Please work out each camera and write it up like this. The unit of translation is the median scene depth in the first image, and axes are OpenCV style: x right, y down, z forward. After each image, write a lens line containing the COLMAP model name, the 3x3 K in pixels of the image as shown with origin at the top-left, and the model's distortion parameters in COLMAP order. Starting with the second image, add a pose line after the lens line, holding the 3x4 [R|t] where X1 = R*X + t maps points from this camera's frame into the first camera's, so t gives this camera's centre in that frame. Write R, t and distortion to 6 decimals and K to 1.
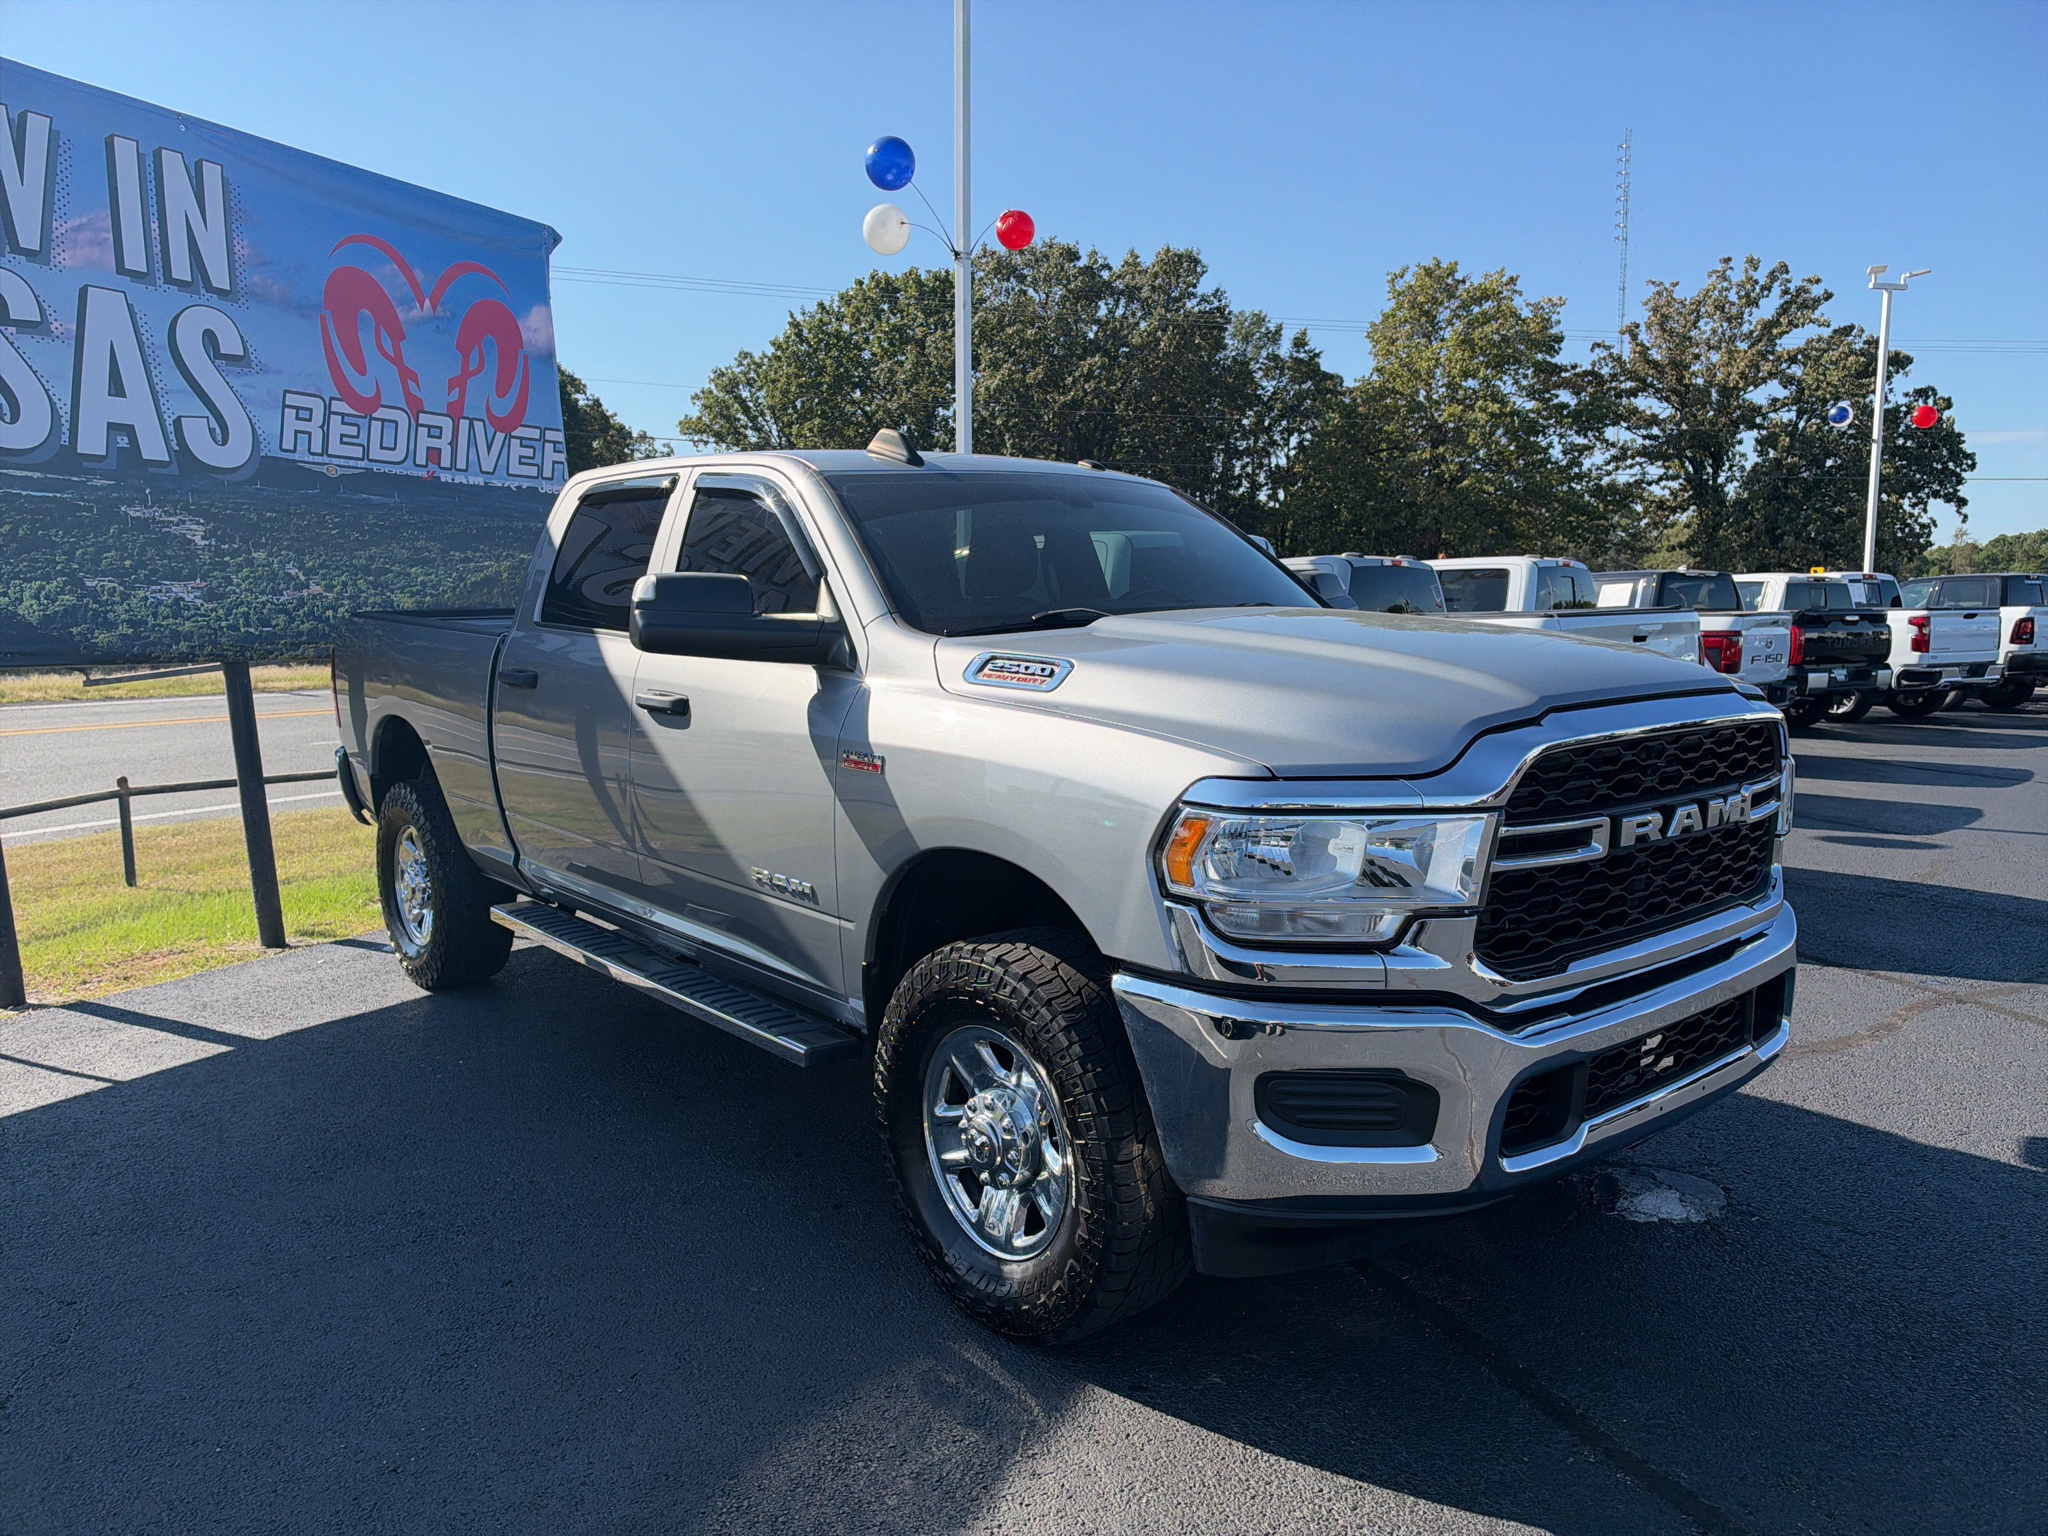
lens RADIAL K [[1499.2, 0, 1024.0], [0, 1499.2, 768.0], [0, 0, 1]] dist [0.002422, -0.004194]
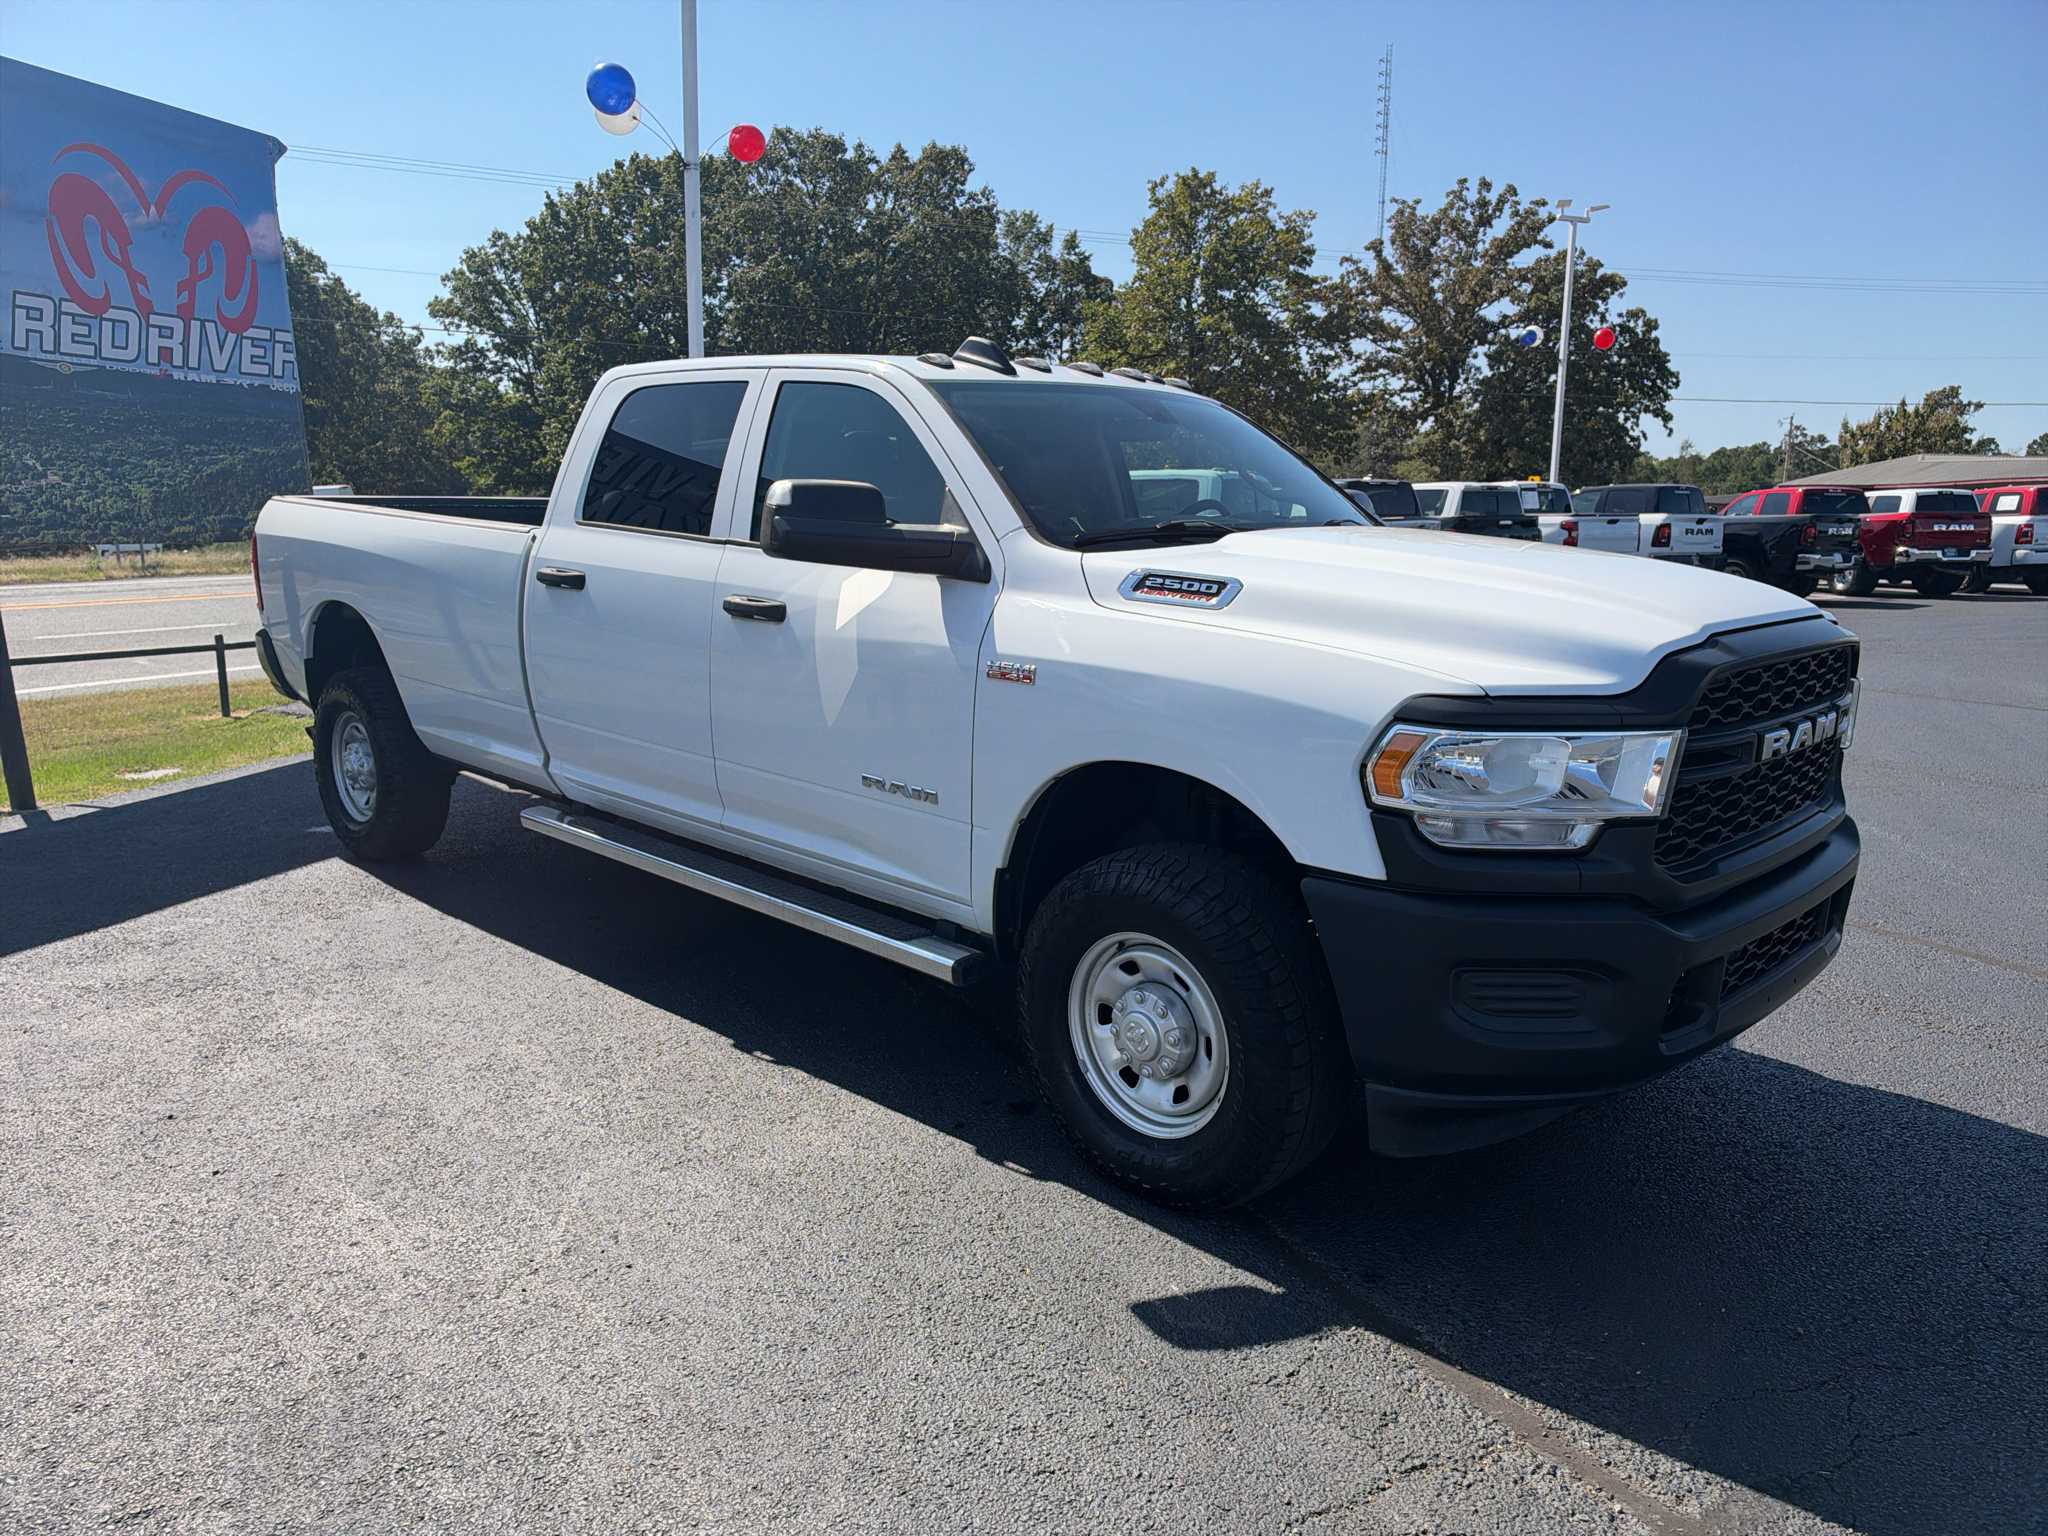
lens RADIAL K [[1493.6, 0, 1026.4], [0, 1493.6, 756.6], [0, 0, 1]] dist [0.030805, -0.026377]
pose [[0.989408, -0.012919, 0.144583, 0.007108], [0.004493, 0.998280, 0.058451, 0.002327], [-0.145090, -0.057183, 0.987765, -0.021439]]
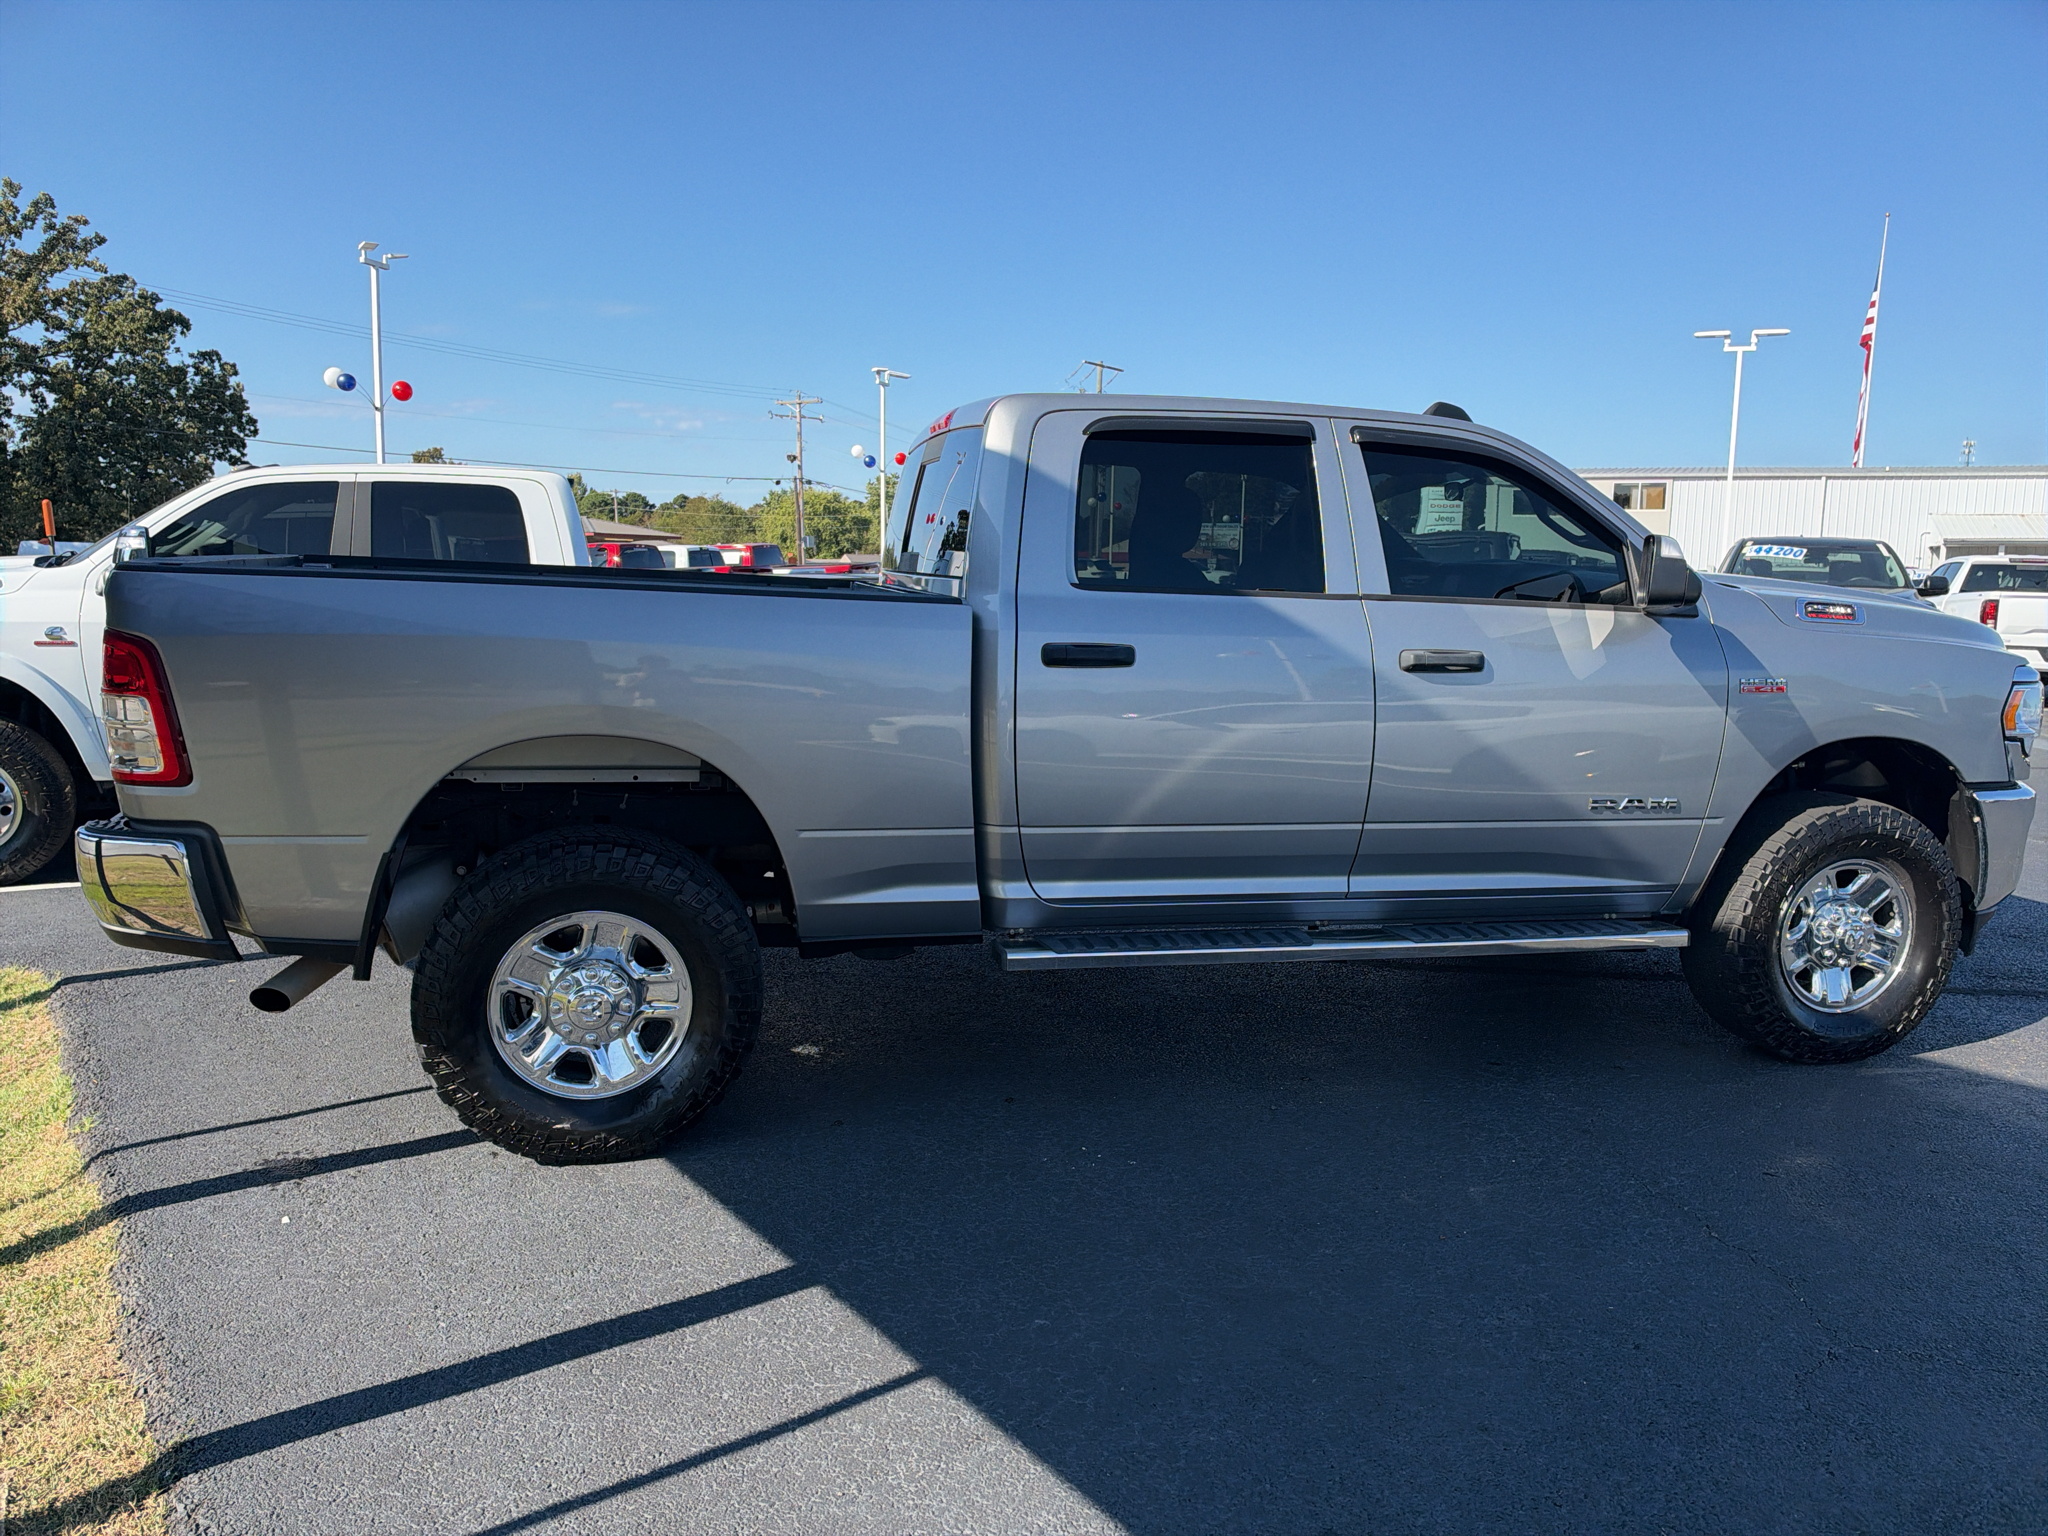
lens RADIAL K [[1493.6, 0, 1026.4], [0, 1493.6, 756.6], [0, 0, 1]] dist [0.030805, -0.026377]
pose [[0.459661, -0.110222, 0.881228, -0.075567], [0.094118, 0.992726, 0.075075, -0.004950], [-0.883093, 0.048431, 0.466692, 0.047206]]
